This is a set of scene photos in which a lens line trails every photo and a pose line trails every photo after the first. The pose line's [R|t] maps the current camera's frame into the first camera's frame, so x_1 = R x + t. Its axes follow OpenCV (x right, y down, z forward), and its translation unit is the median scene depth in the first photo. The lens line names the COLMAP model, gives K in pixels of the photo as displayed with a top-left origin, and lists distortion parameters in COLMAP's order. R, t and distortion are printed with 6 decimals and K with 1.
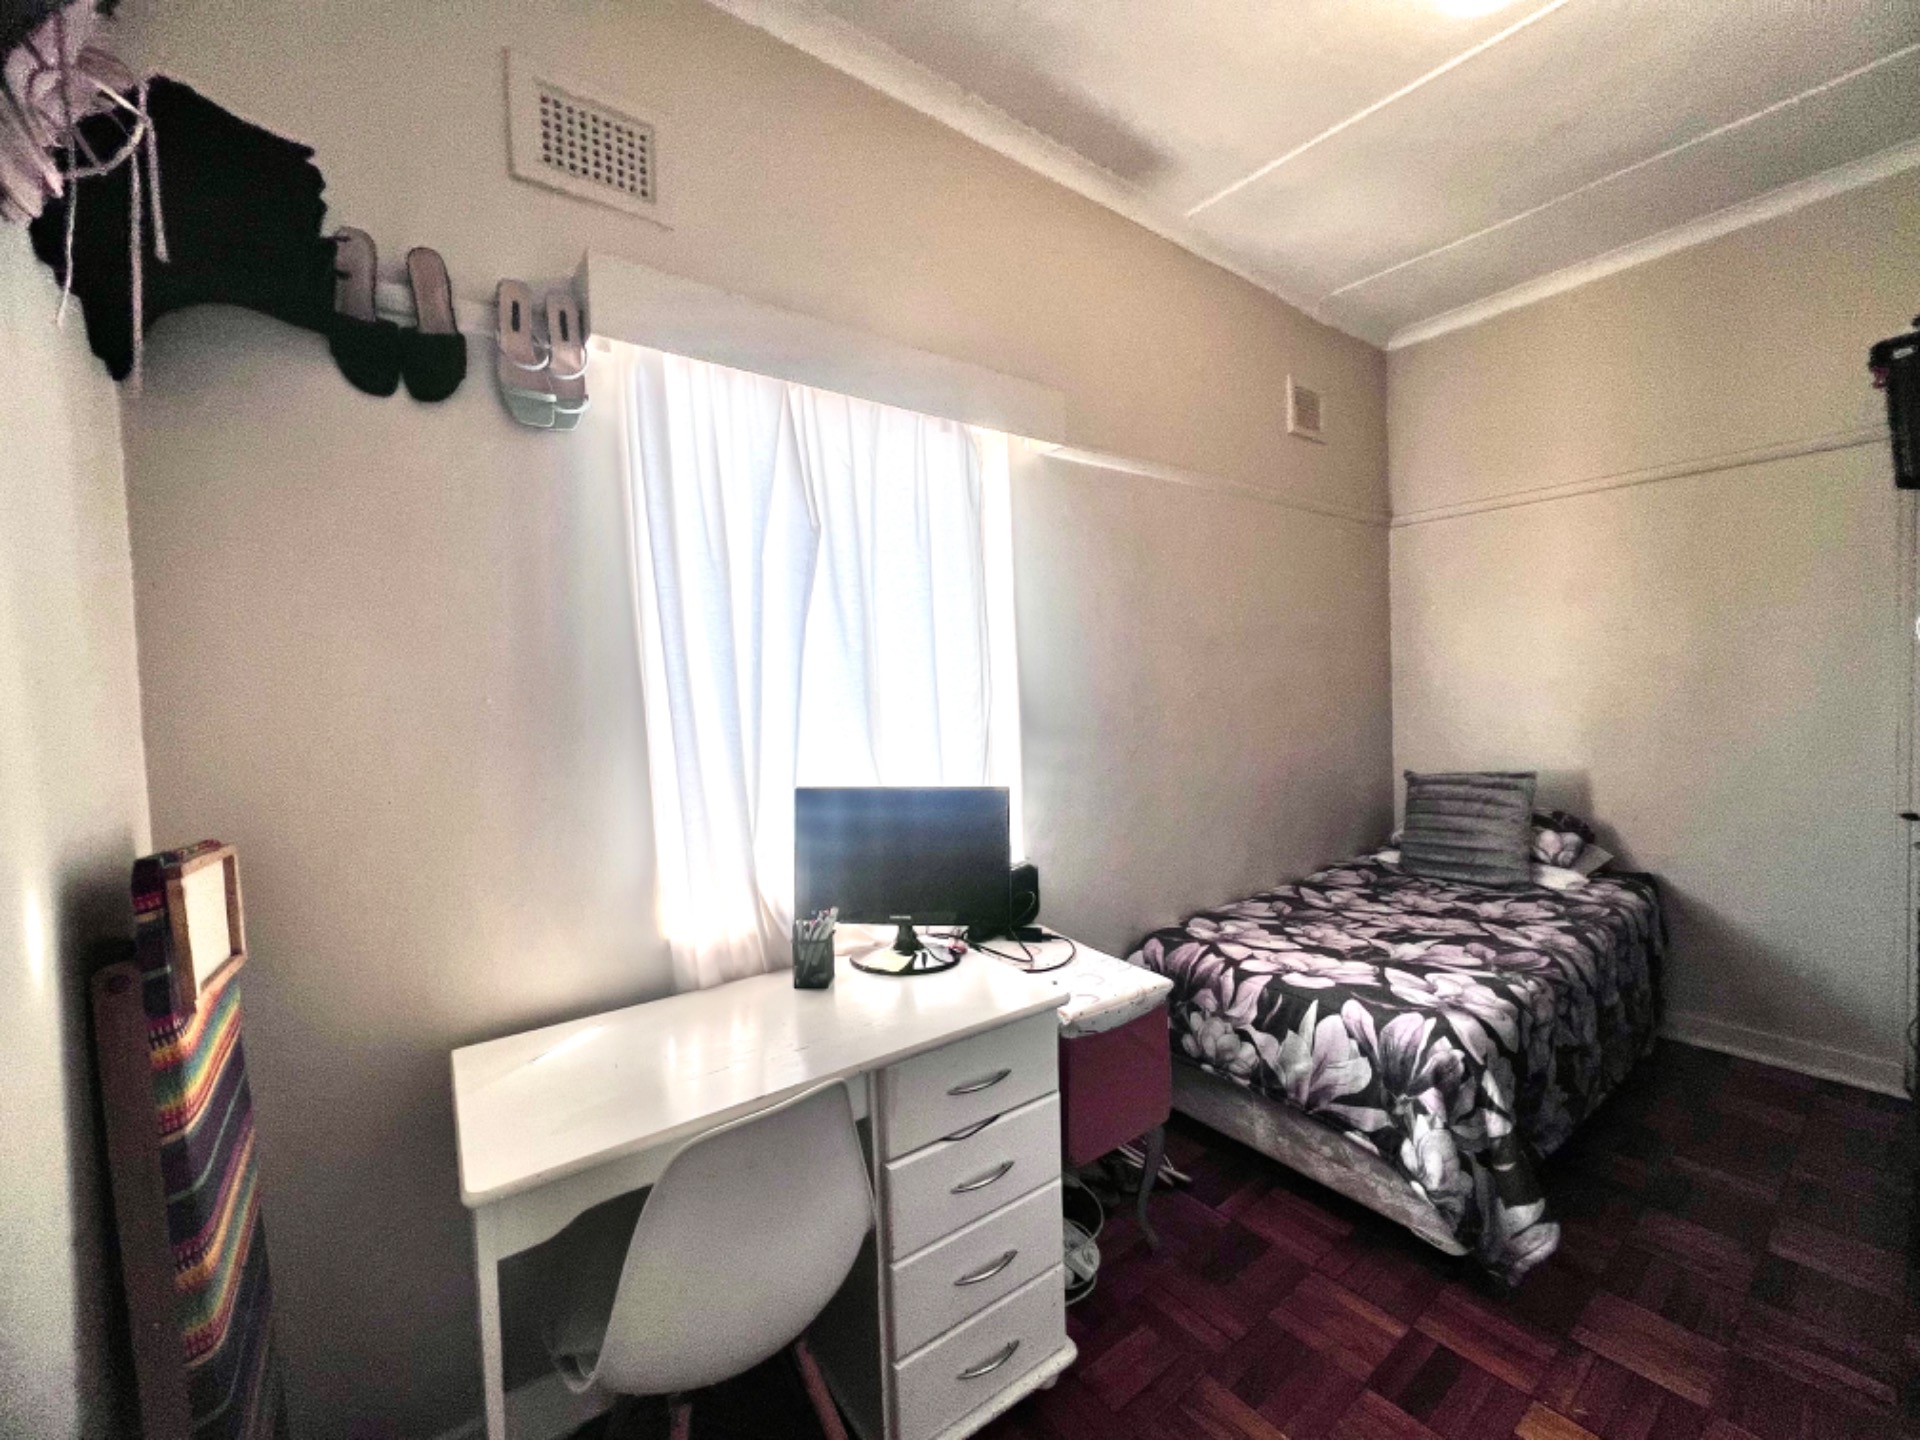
lens RADIAL K [[771.3, 0, 960.7], [0, 771.3, 714.5], [0, 0, 1]] dist [-0.000932, 0.000017]
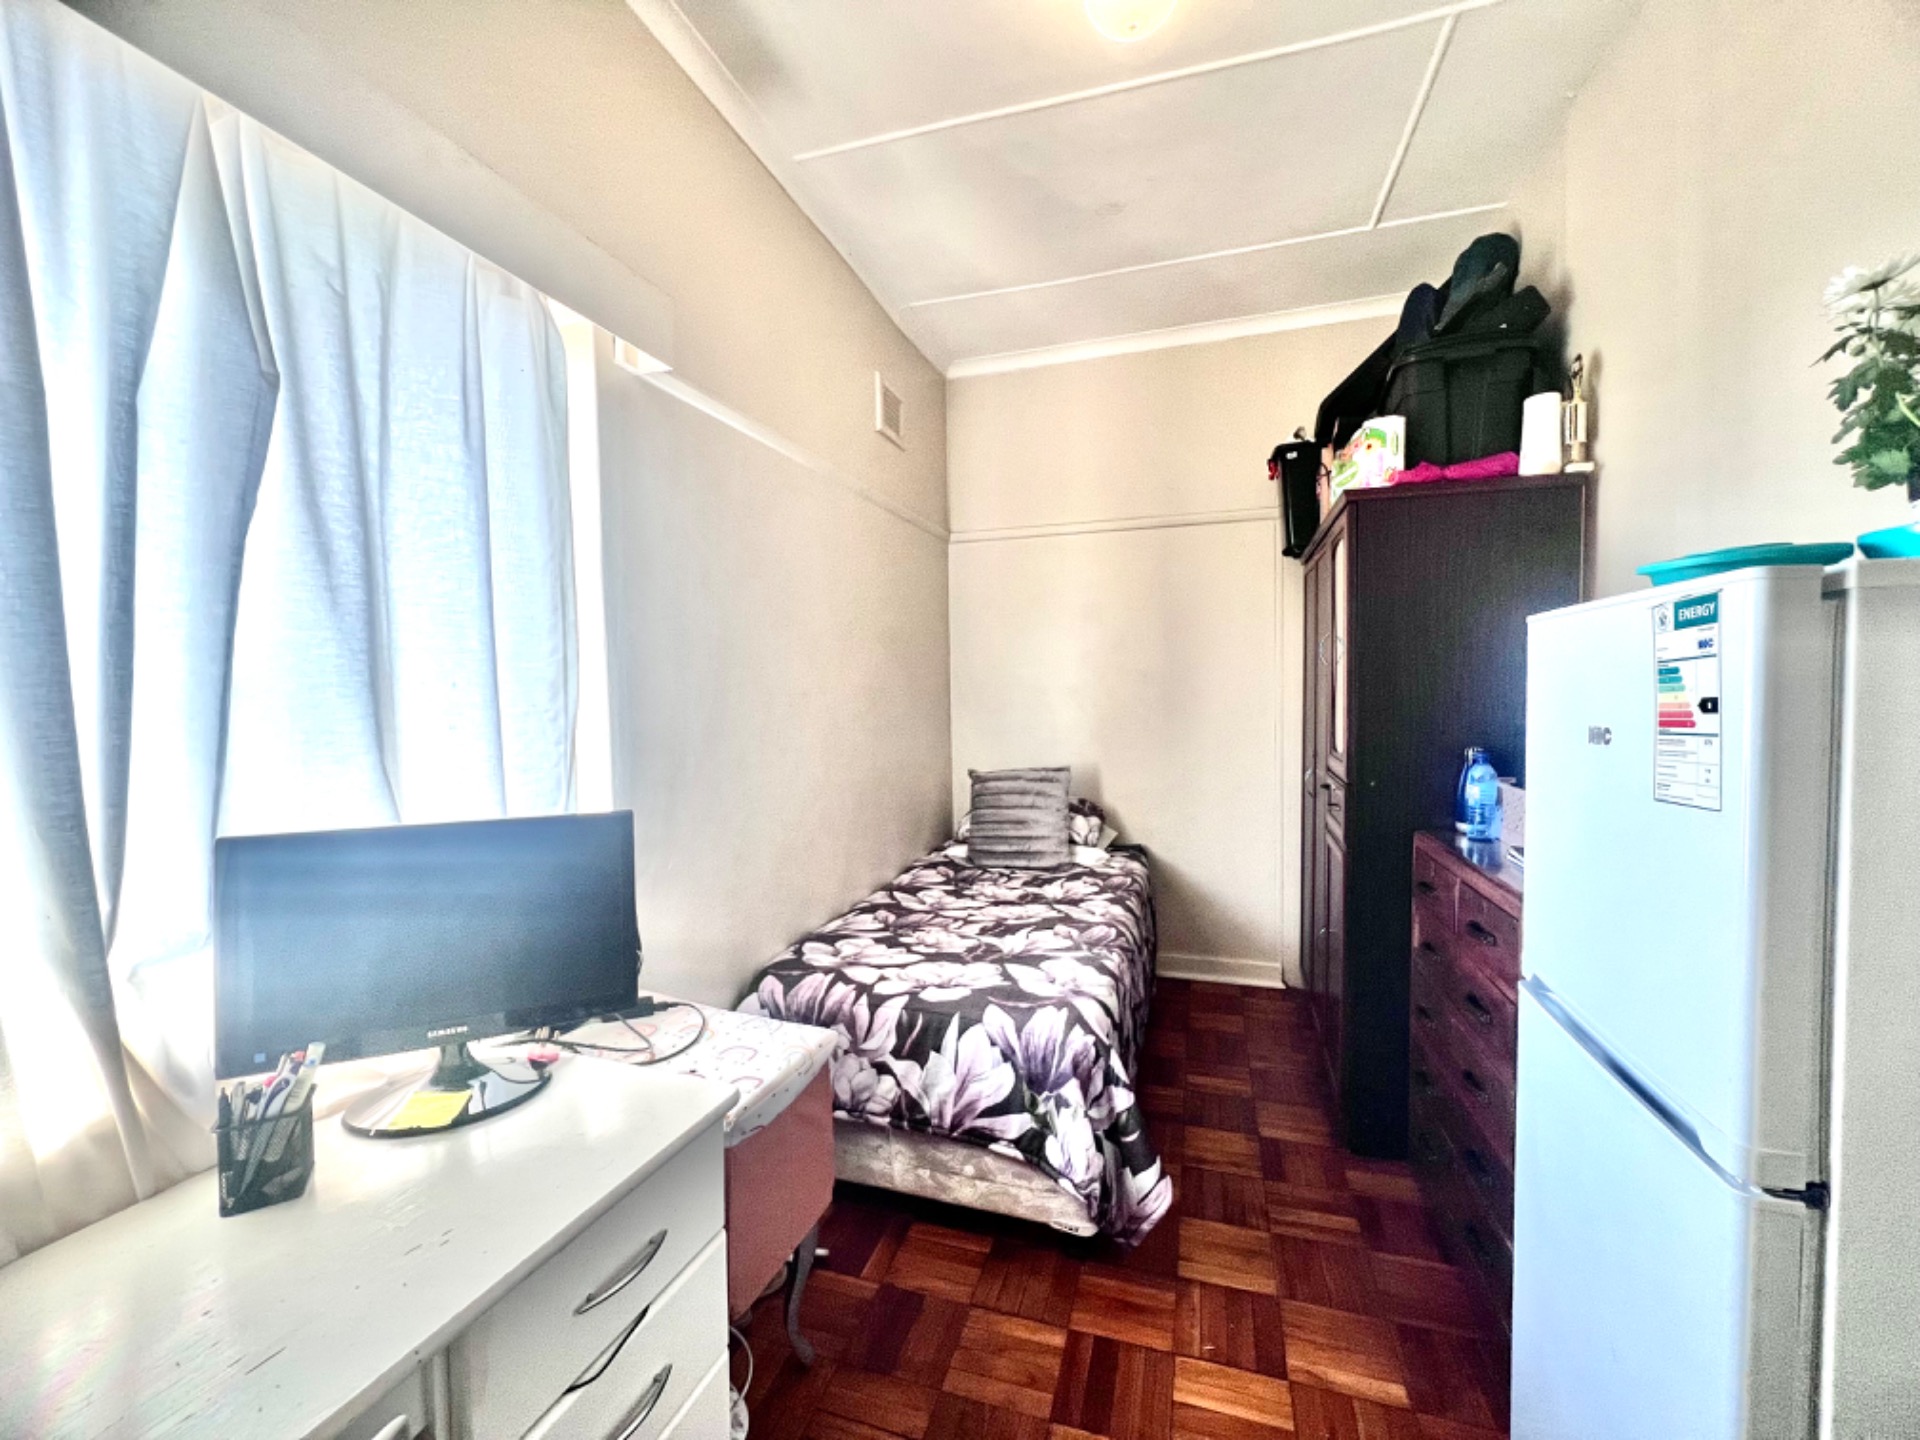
lens RADIAL K [[772.1, 0, 954.3], [0, 772.1, 715.0], [0, 0, 1]] dist [-0.001074, 0.000052]
pose [[0.822368, 0.001077, 0.568955, -0.077974], [0.005526, 0.999936, -0.009881, 0.012062], [-0.568930, 0.011270, 0.822309, 0.204244]]
